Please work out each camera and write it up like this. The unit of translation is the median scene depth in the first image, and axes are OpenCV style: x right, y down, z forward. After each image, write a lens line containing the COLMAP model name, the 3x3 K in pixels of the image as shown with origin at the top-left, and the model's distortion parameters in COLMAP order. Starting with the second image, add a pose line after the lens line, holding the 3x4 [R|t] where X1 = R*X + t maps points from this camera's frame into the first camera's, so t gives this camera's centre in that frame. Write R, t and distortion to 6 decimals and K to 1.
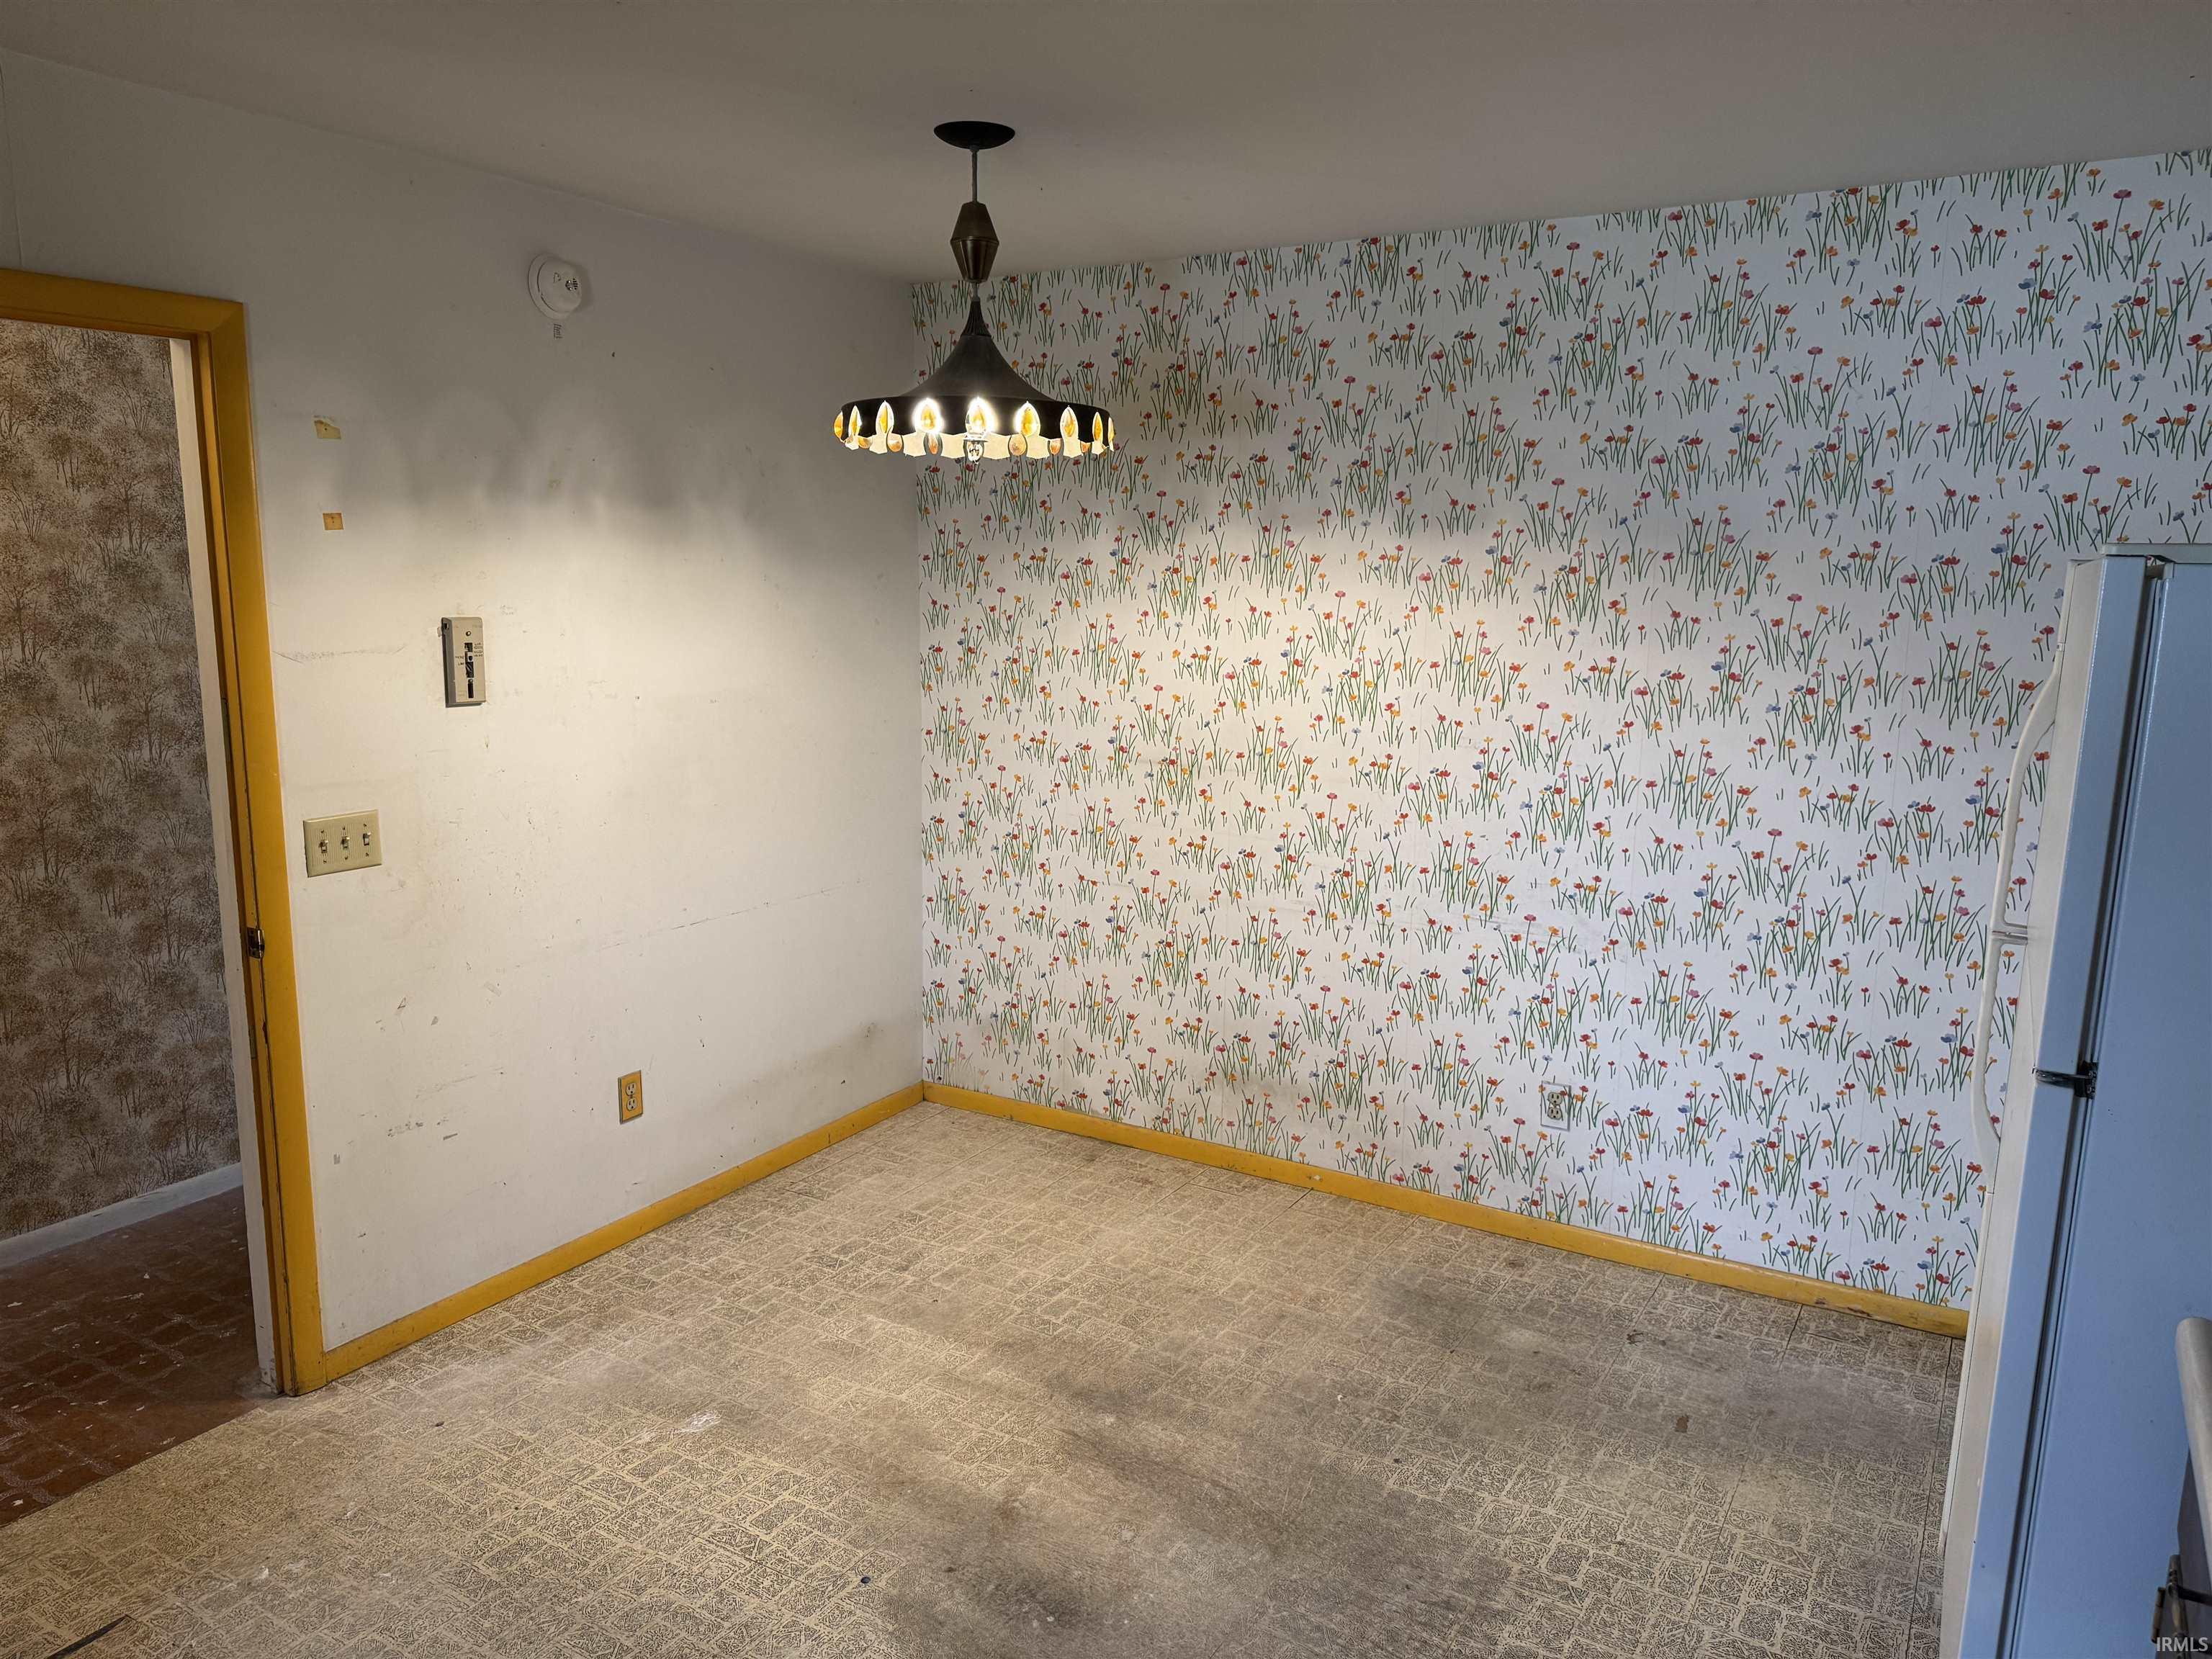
lens RADIAL K [[1566.2, 0, 1106.0], [0, 1566.2, 829.5], [0, 0, 1]] dist [0.002637, 0.001316]
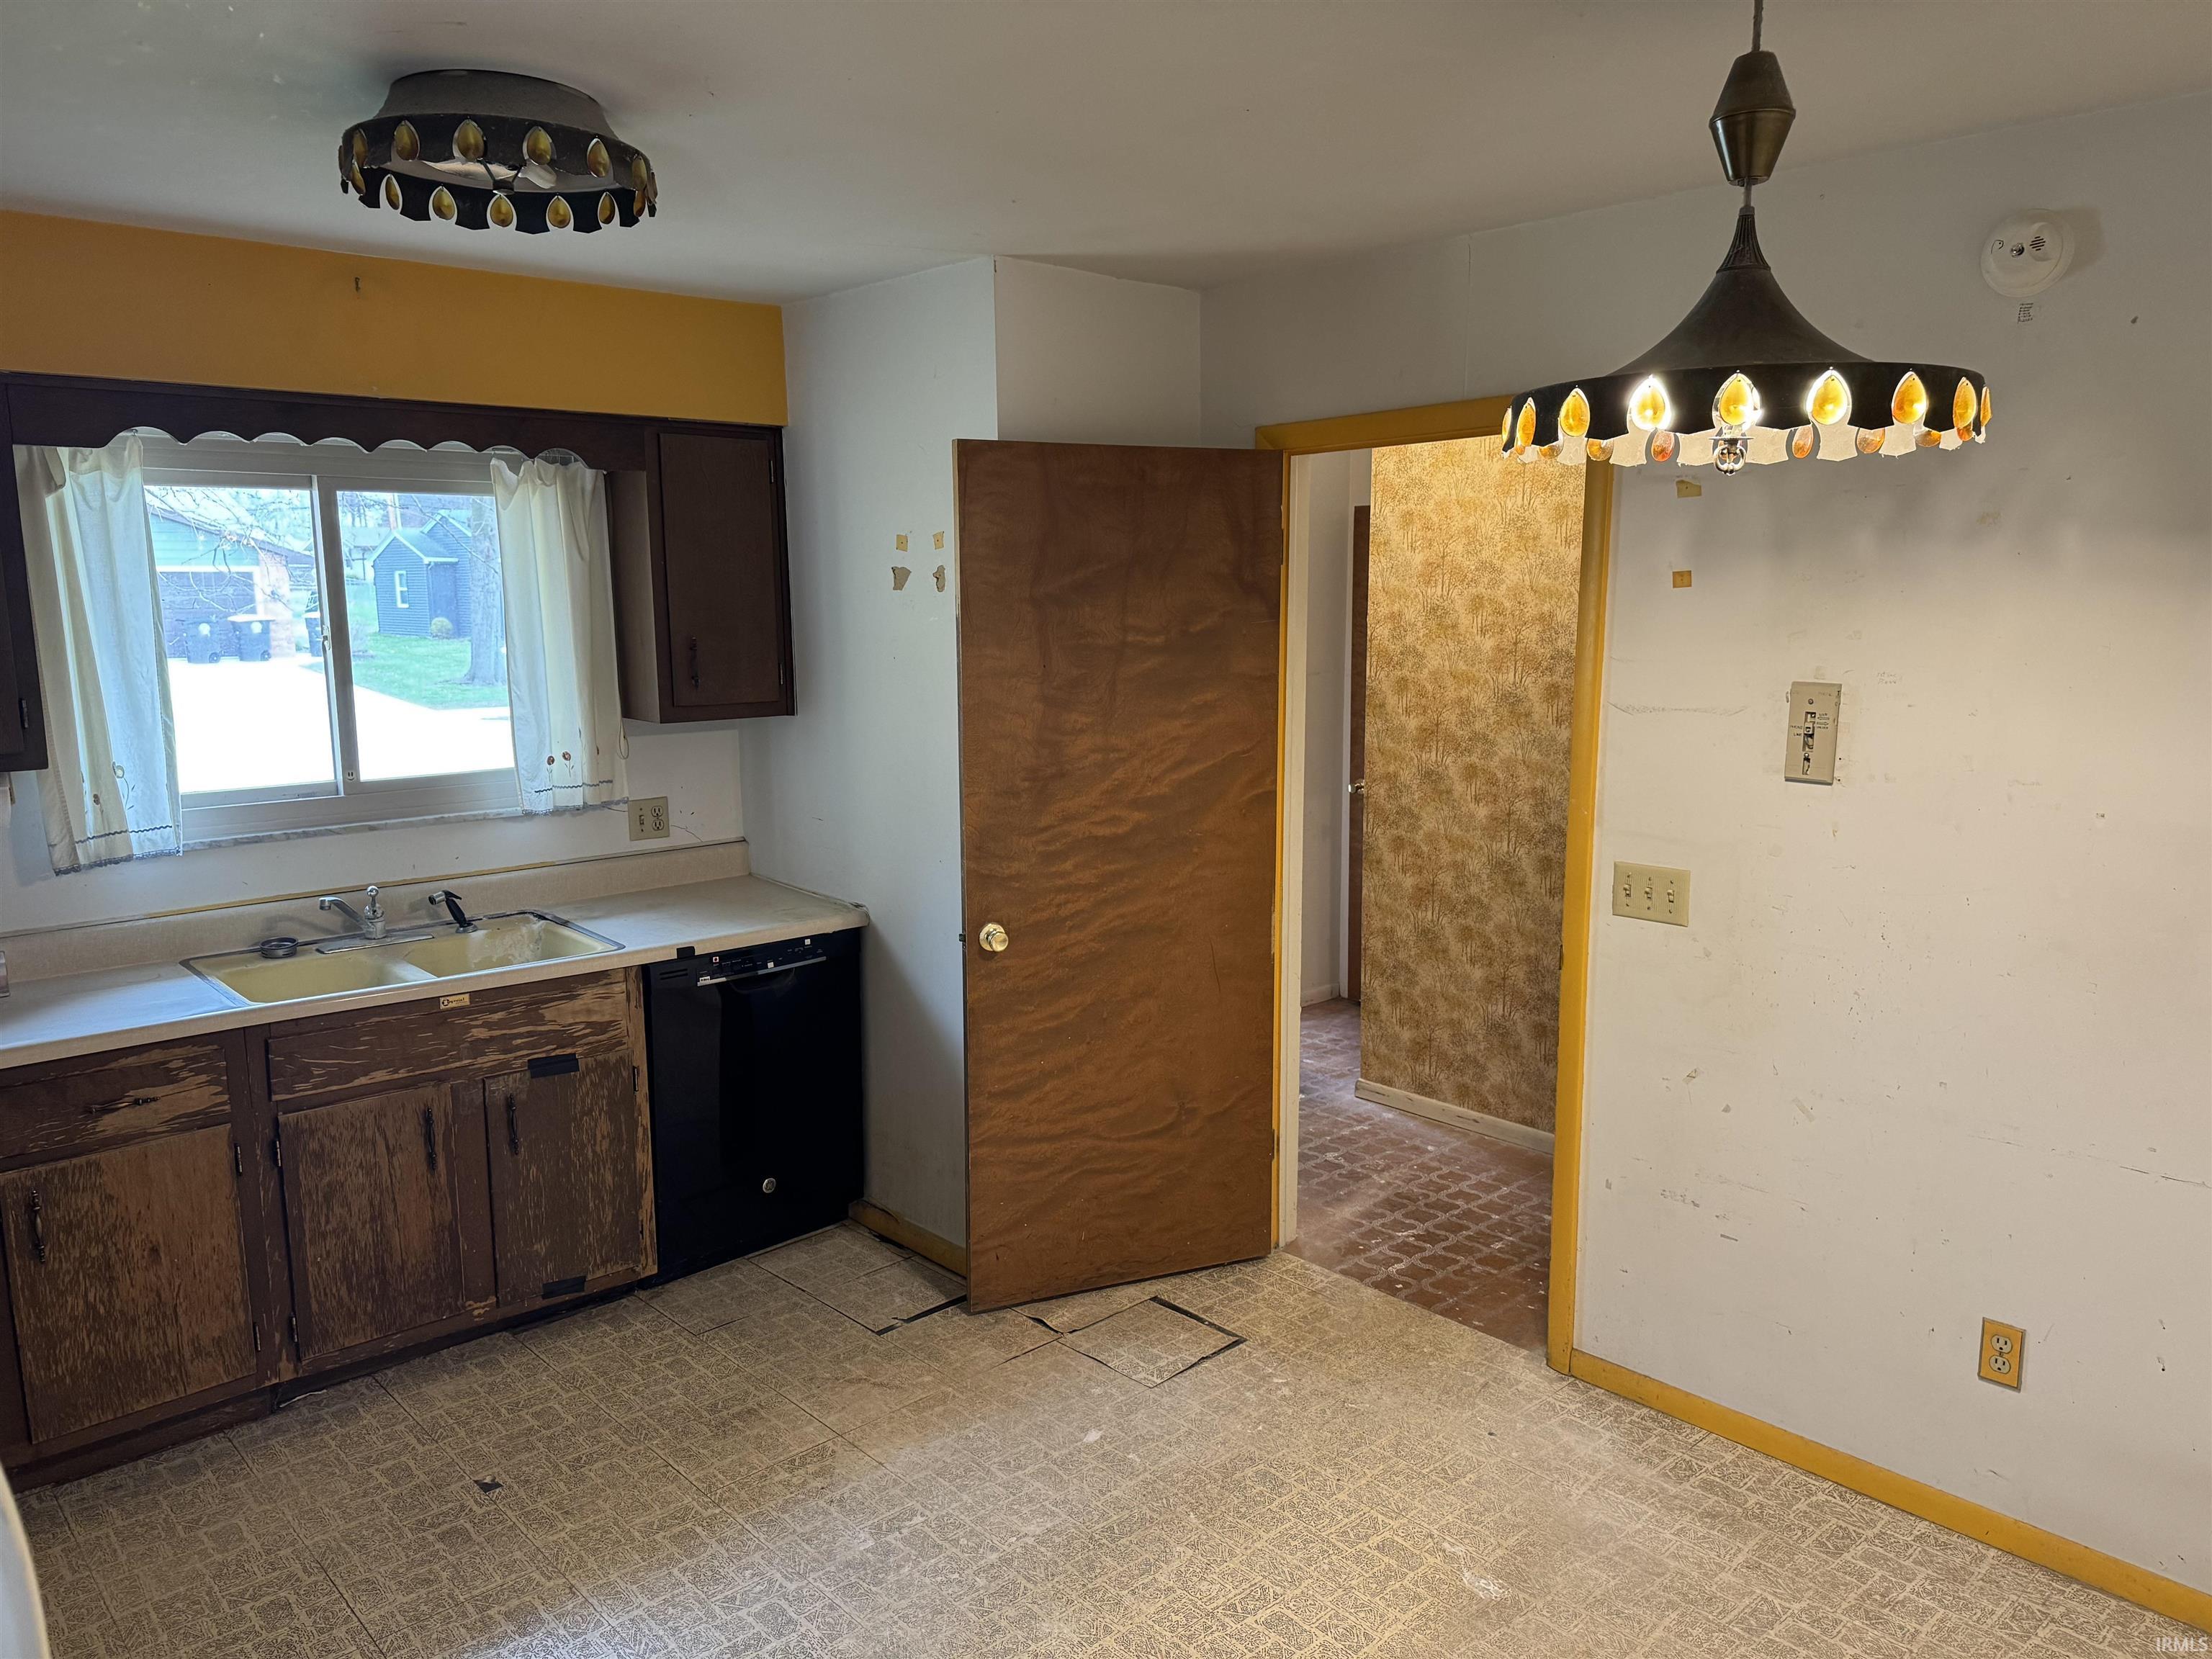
lens RADIAL K [[1539.4, 0, 1106.0], [0, 1539.4, 829.5], [0, 0, 1]] dist [0.002361, -0.003180]
pose [[-0.280750, 0.144631, -0.948821, 0.548870], [-0.152075, 0.969389, 0.192764, -0.168096], [0.947656, 0.198411, -0.250161, 0.891208]]
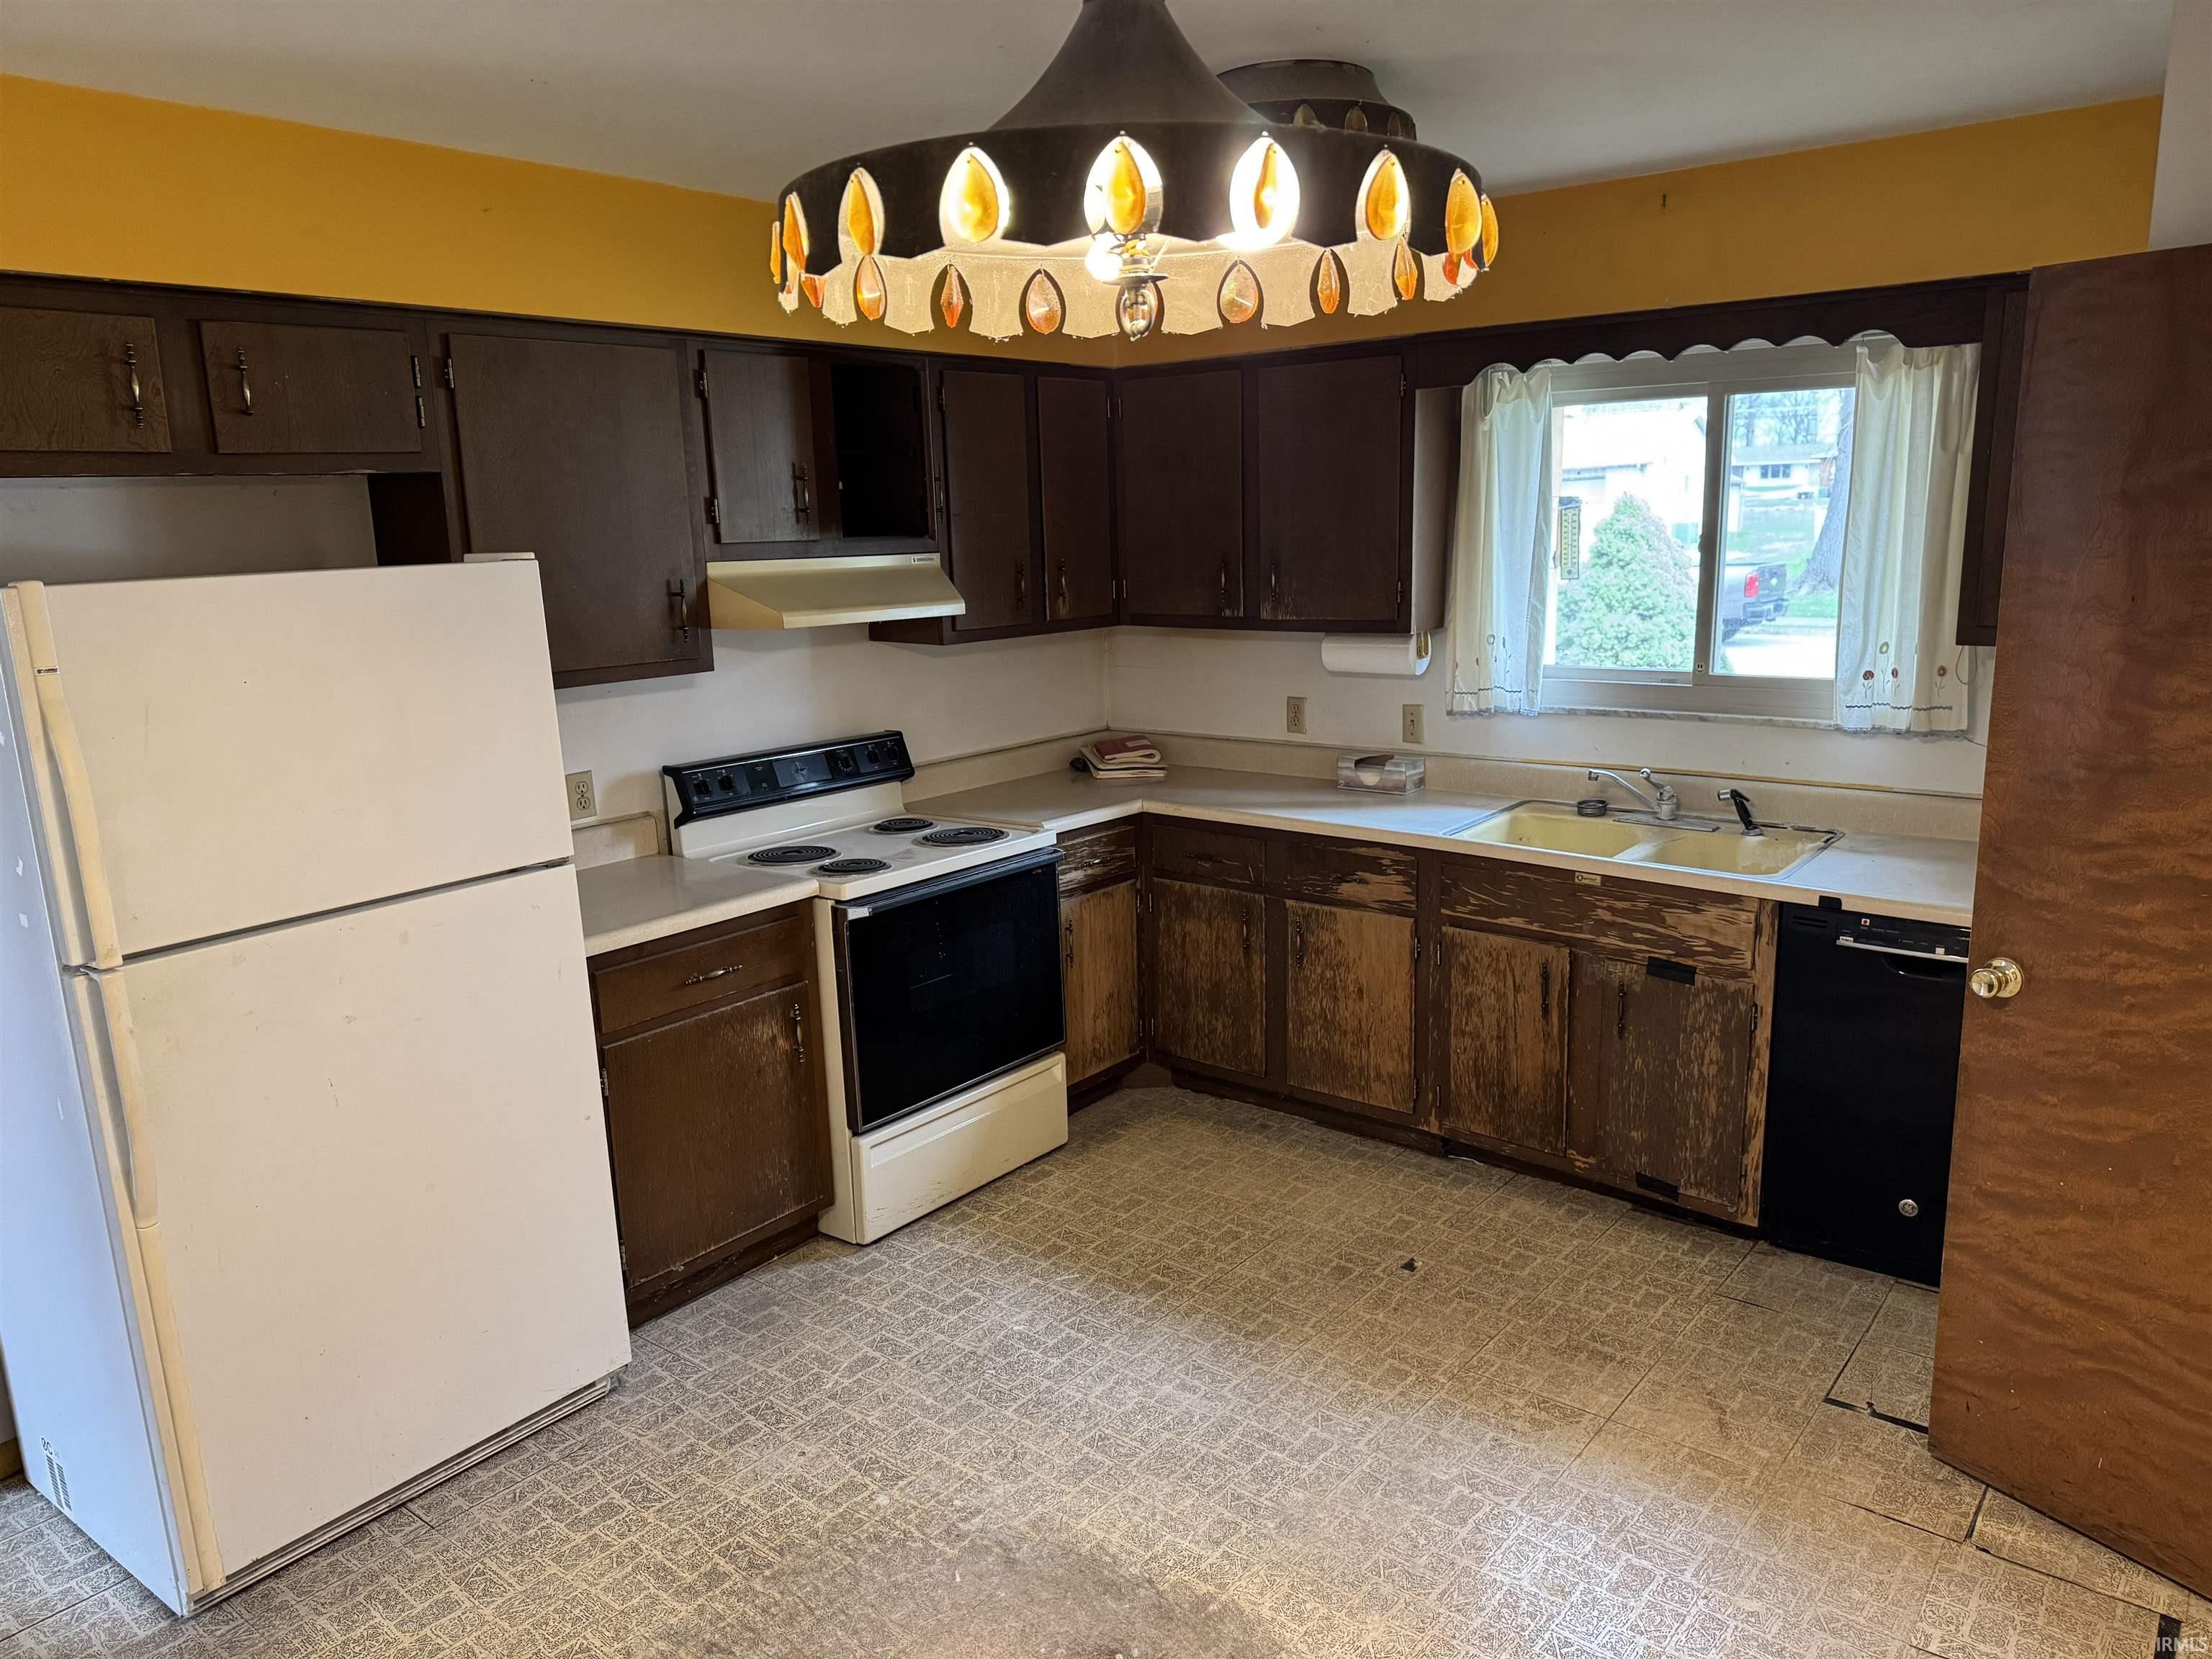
lens RADIAL K [[1491.5, 0, 1106.0], [0, 1491.5, 829.5], [0, 0, 1]] dist [0.003725, 0.000233]
pose [[-0.988514, -0.007196, 0.150958, -0.121953], [0.048050, 0.932071, 0.359076, -0.232918], [-0.143288, 0.362205, -0.921019, 1.288078]]
